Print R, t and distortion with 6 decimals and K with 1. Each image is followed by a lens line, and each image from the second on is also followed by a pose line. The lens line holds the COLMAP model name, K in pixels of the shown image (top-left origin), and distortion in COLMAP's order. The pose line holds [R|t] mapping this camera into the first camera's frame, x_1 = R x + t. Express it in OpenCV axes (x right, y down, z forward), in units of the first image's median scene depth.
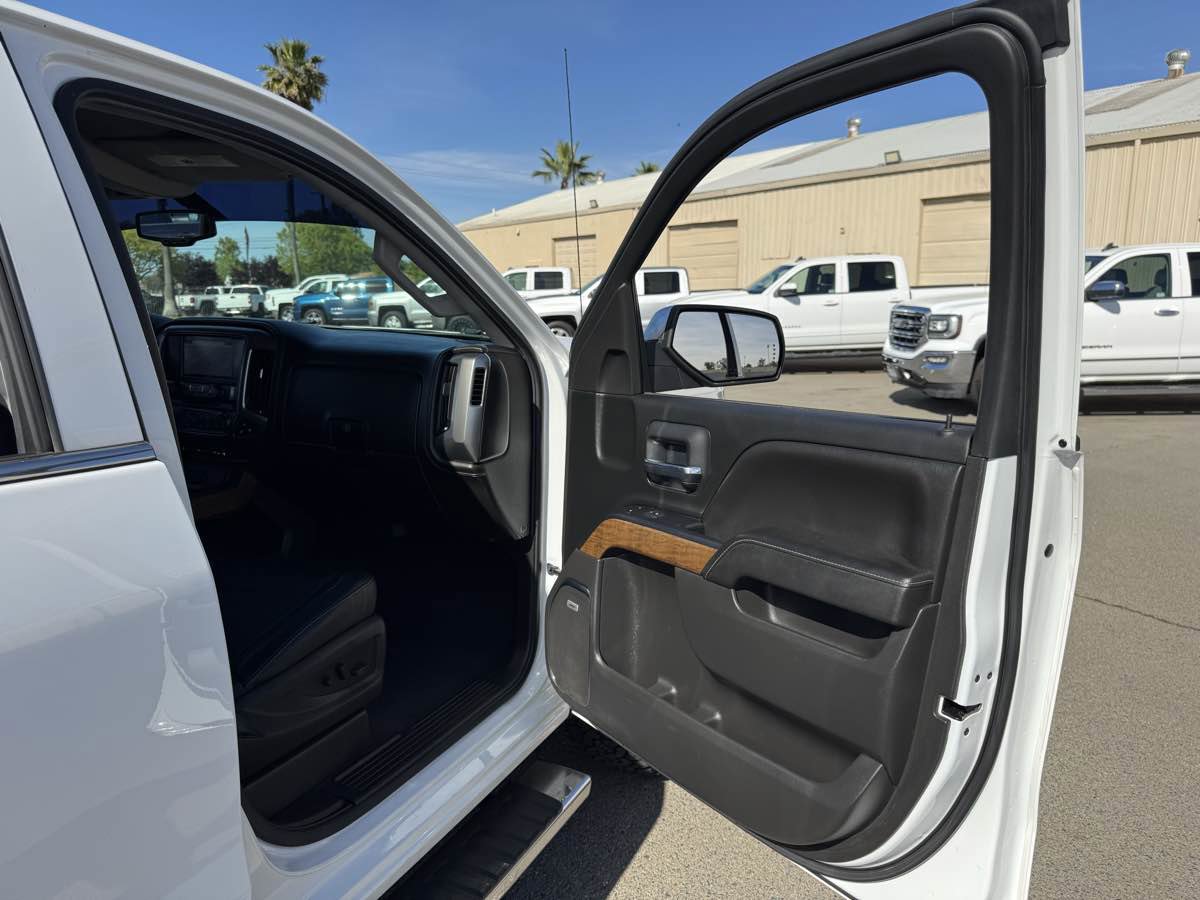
lens RADIAL K [[868.9, 0, 600.0], [0, 868.9, 450.0], [0, 0, 1]] dist [-0.006790, -0.001810]
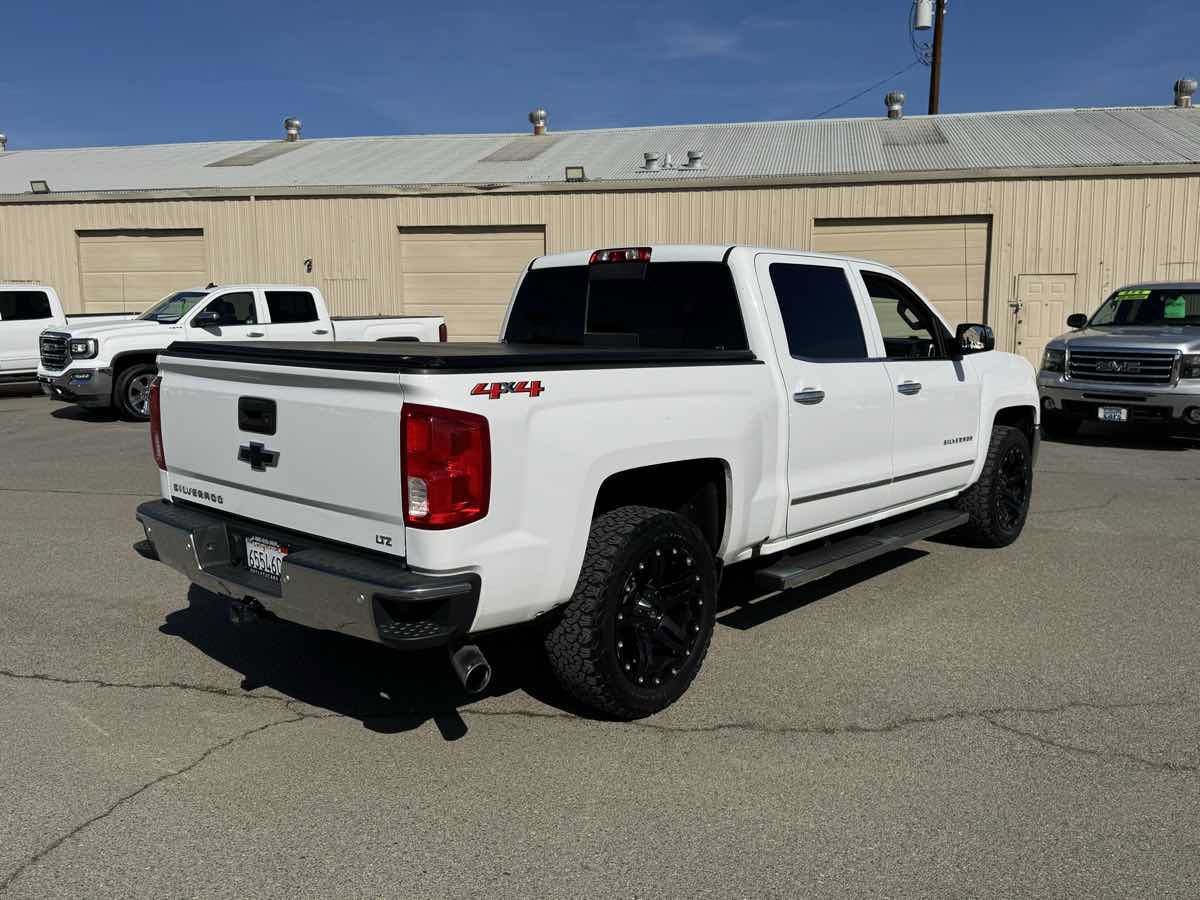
lens RADIAL K [[964.2, 0, 638.0], [0, 964.2, 486.6], [0, 0, 1]] dist [0.021003, -0.073655]
pose [[0.676508, -0.121486, 0.726346, -0.029490], [0.127763, 0.990704, 0.046705, 0.031219], [-0.725268, 0.061204, 0.685741, -0.173404]]
